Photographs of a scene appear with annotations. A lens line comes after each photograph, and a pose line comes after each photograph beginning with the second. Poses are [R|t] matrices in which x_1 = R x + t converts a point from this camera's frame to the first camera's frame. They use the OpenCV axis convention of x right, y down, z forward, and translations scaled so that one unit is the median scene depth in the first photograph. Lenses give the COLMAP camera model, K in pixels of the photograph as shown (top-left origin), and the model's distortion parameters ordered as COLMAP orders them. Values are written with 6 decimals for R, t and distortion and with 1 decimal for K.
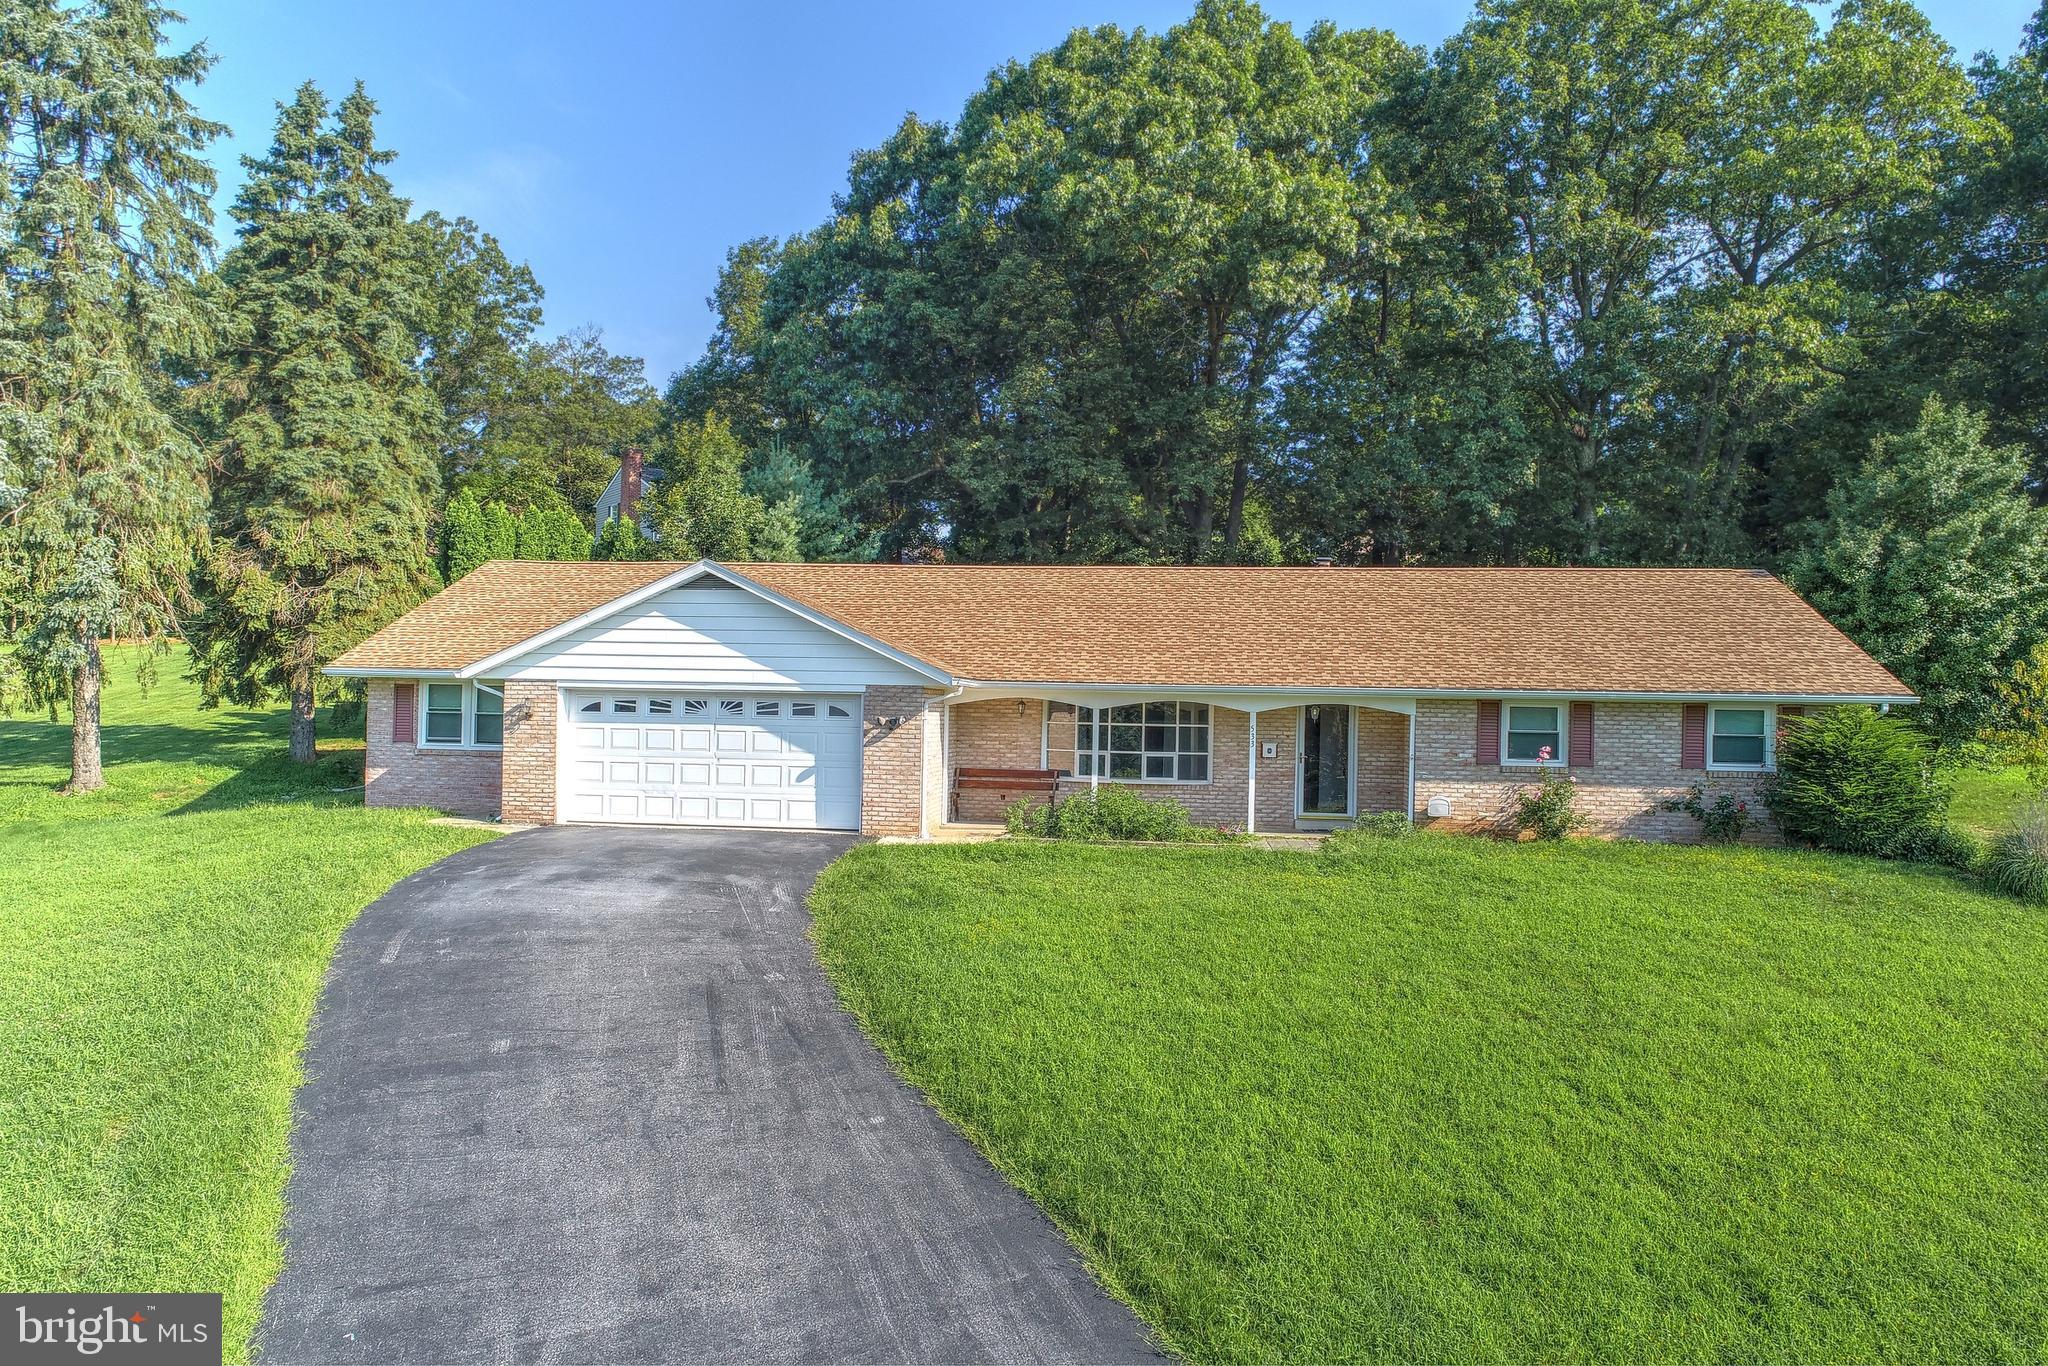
lens RADIAL K [[1356.6, 0, 1024.0], [0, 1356.6, 683.0], [0, 0, 1]] dist [-0.003205, 0.000158]
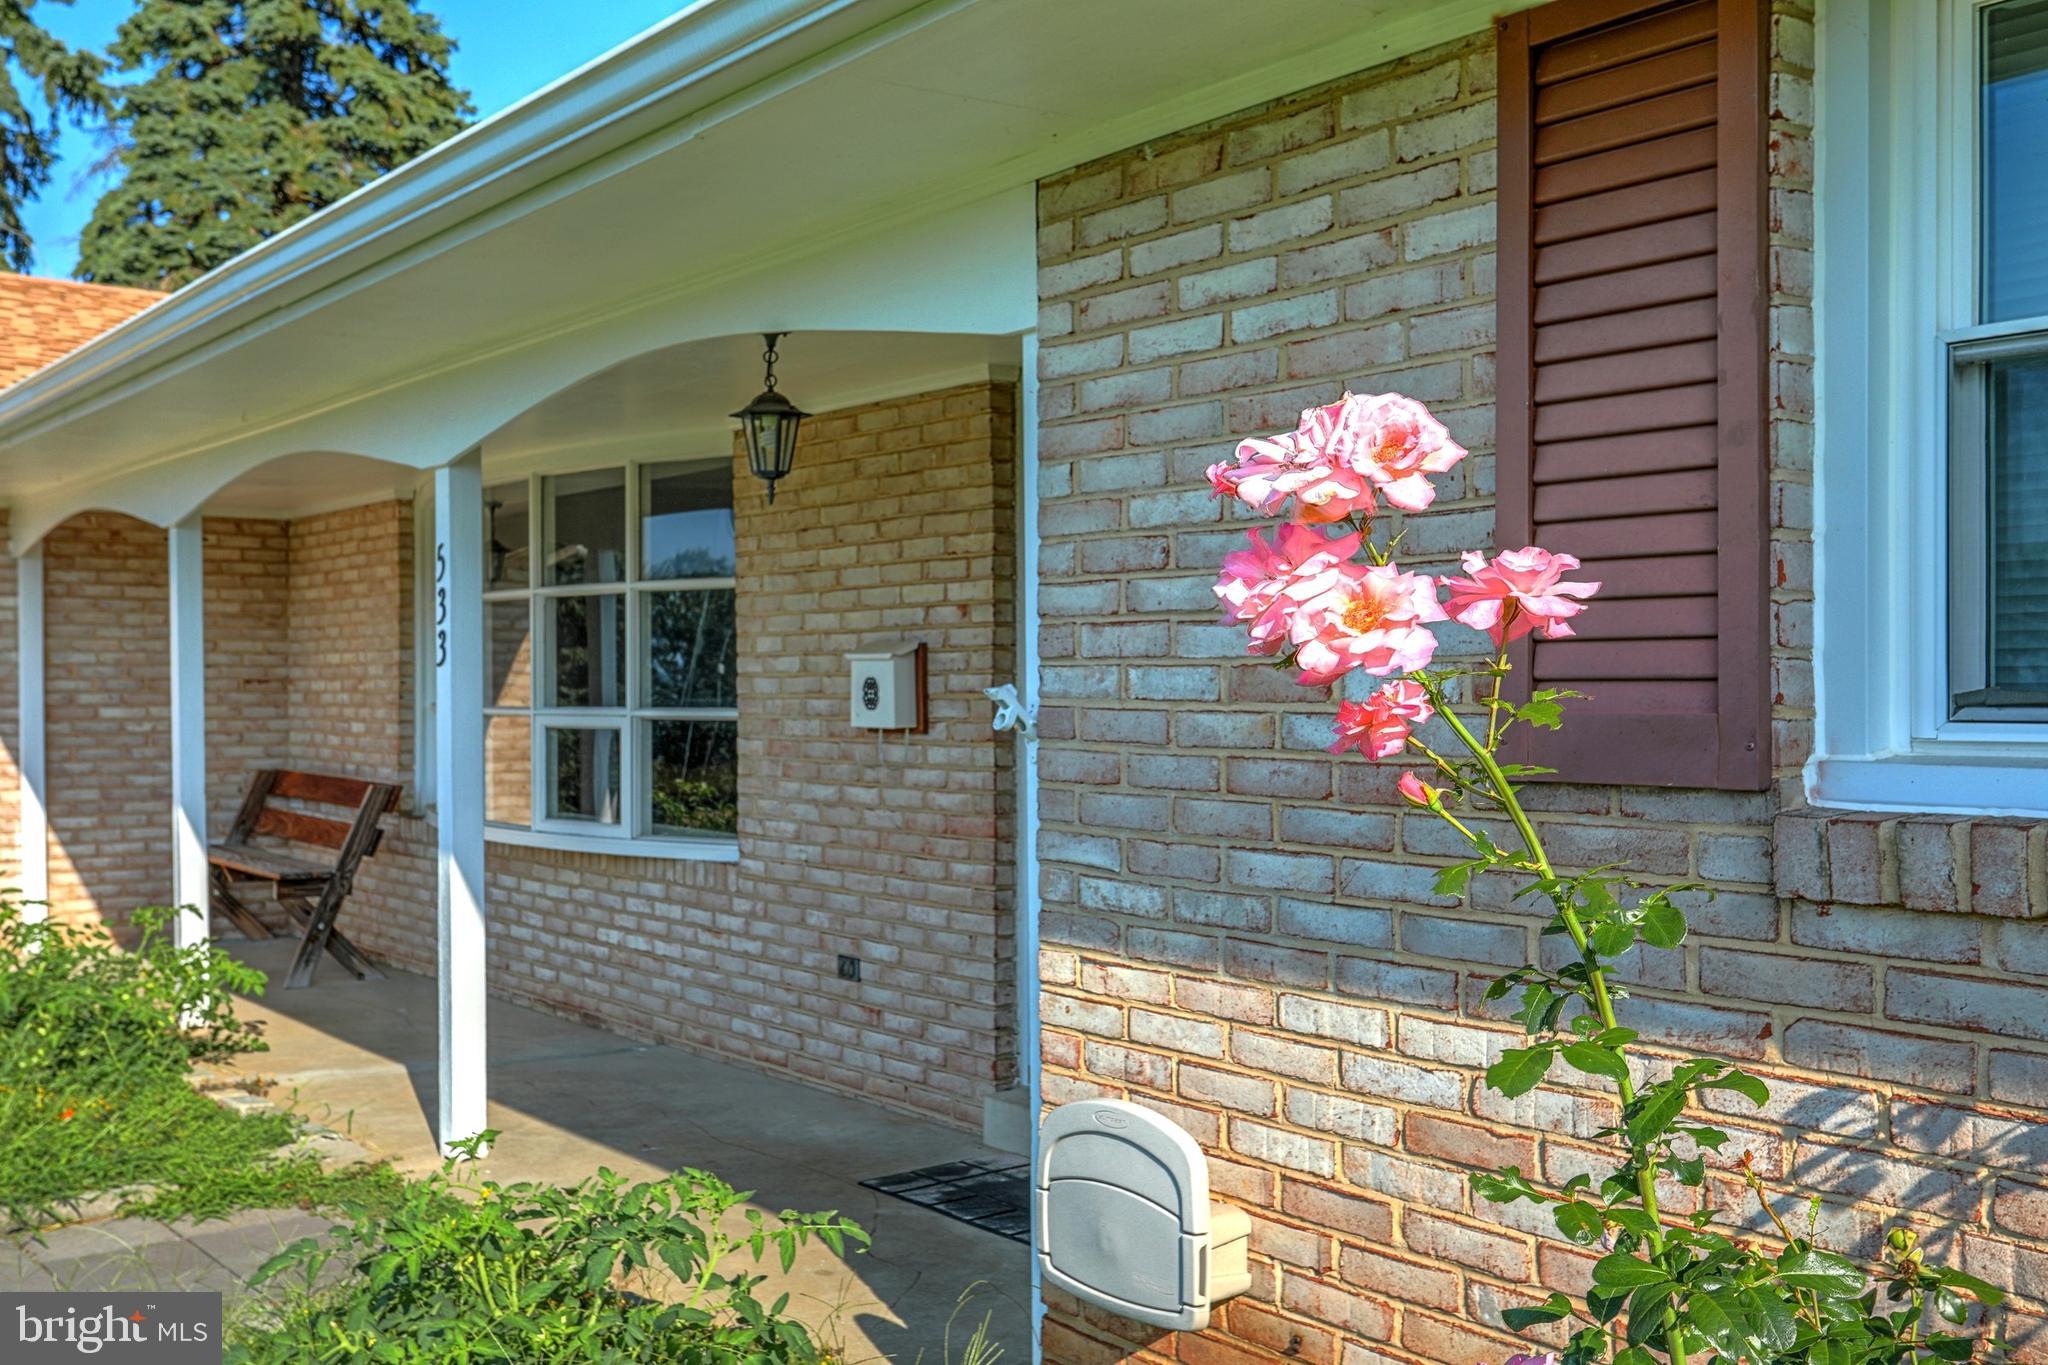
lens RADIAL K [[1868.2, 0, 1023.9], [0, 1868.2, 719.2], [0, 0, 1]] dist [-0.000085, 0.000136]
pose [[0.741002, -0.007414, -0.671462, 0.388283], [0.035681, 0.998961, 0.028346, 0.050363], [0.670555, -0.044963, 0.740496, 0.884727]]
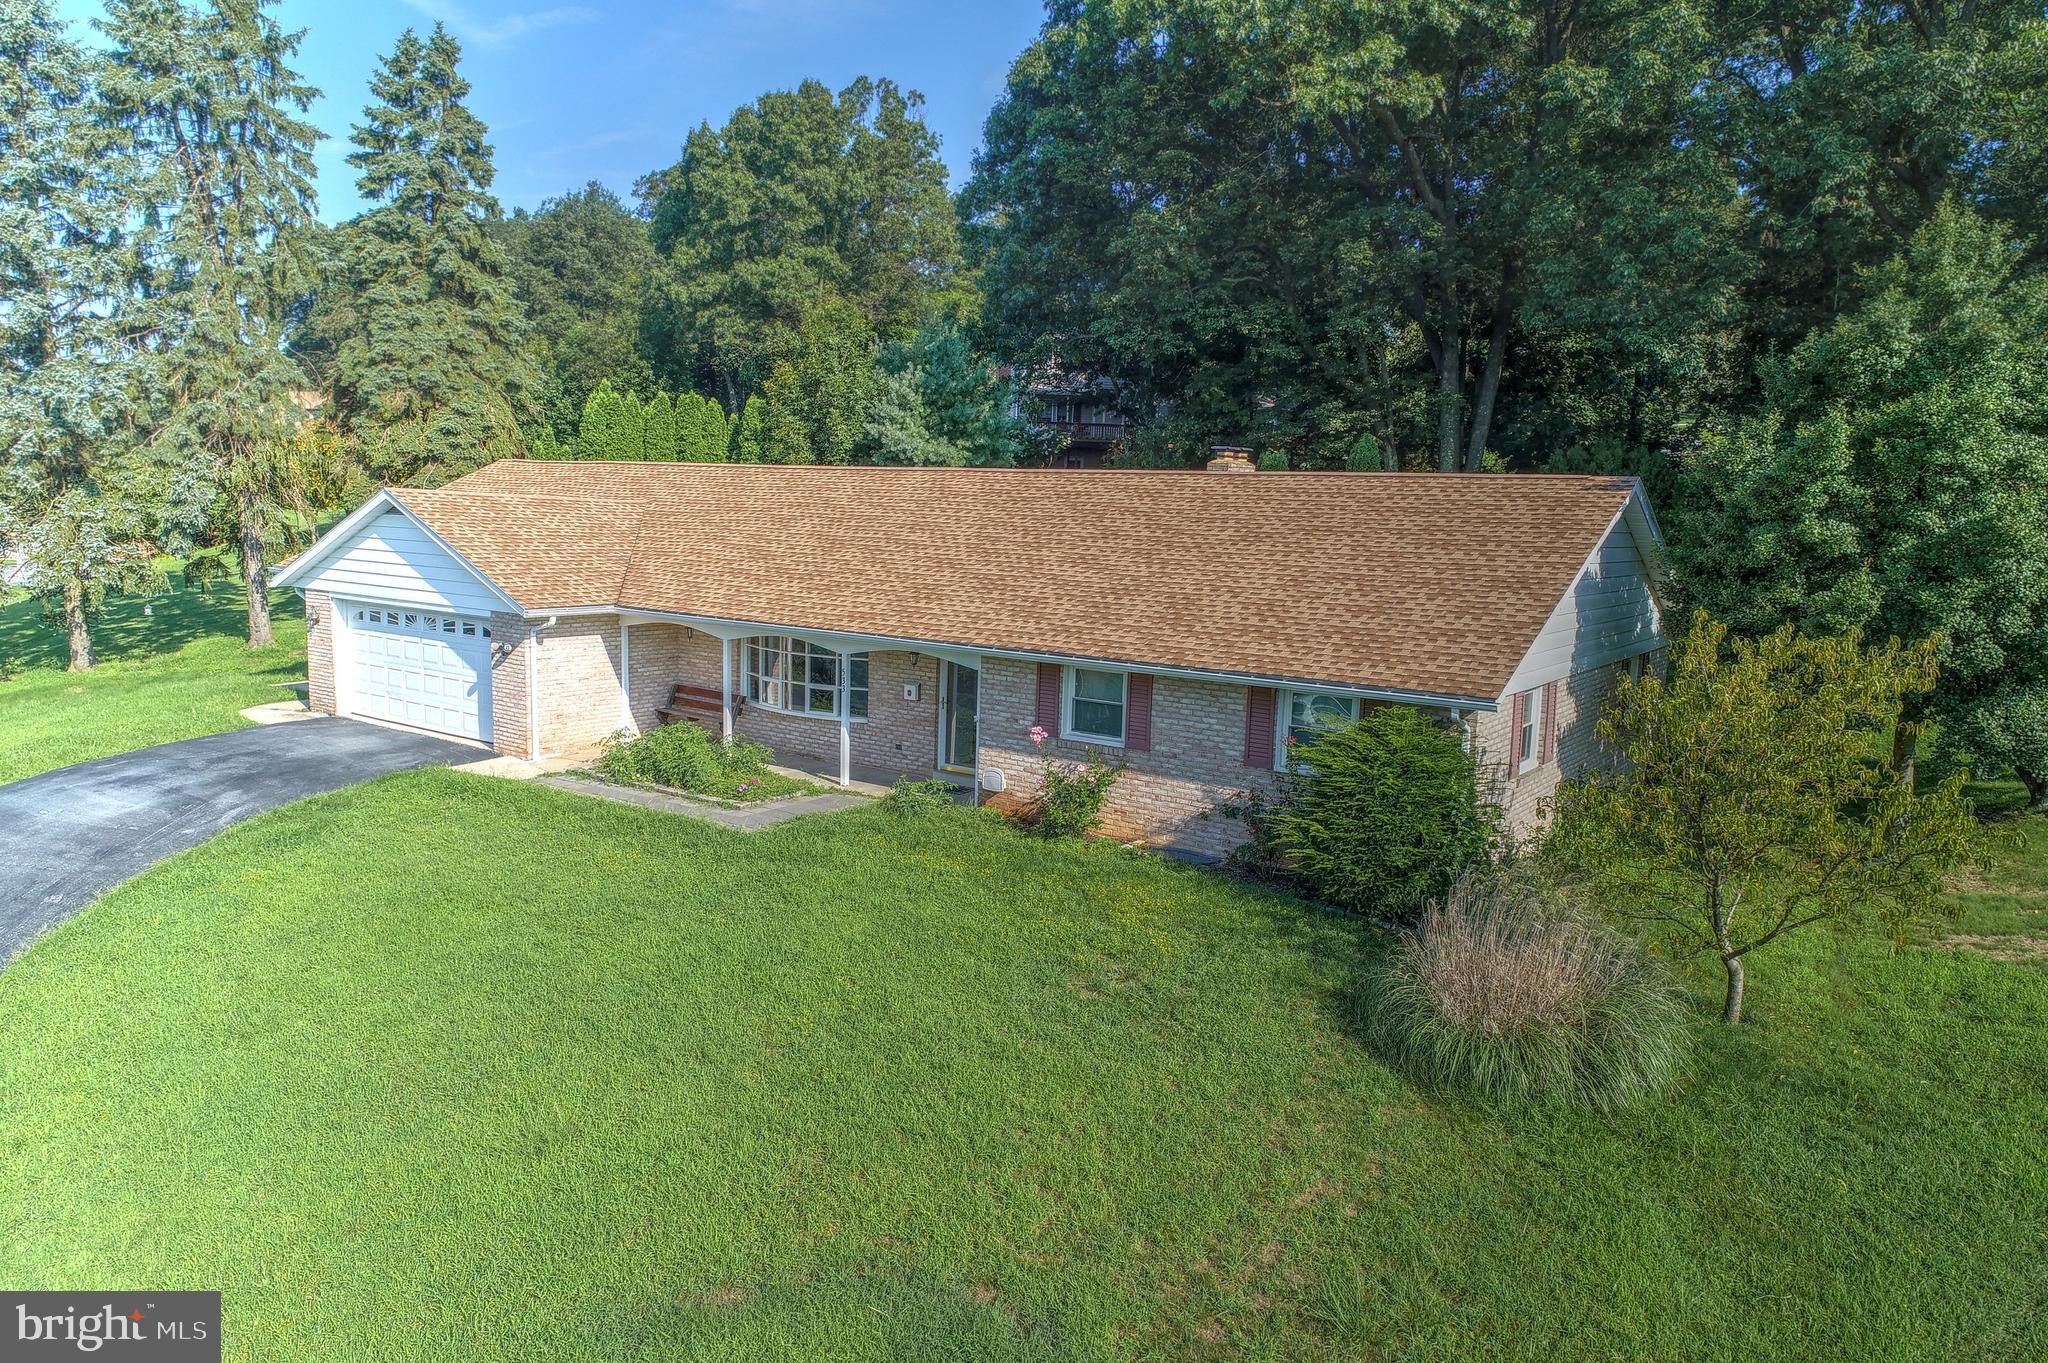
lens RADIAL K [[1356.6, 0, 1024.0], [0, 1356.6, 681.5], [0, 0, 1]] dist [-0.003205, 0.000158]
pose [[0.883630, 0.069678, -0.462971, 0.709265], [-0.006870, 0.990687, 0.135989, -0.086469], [0.468135, -0.116984, 0.875879, 0.259711]]
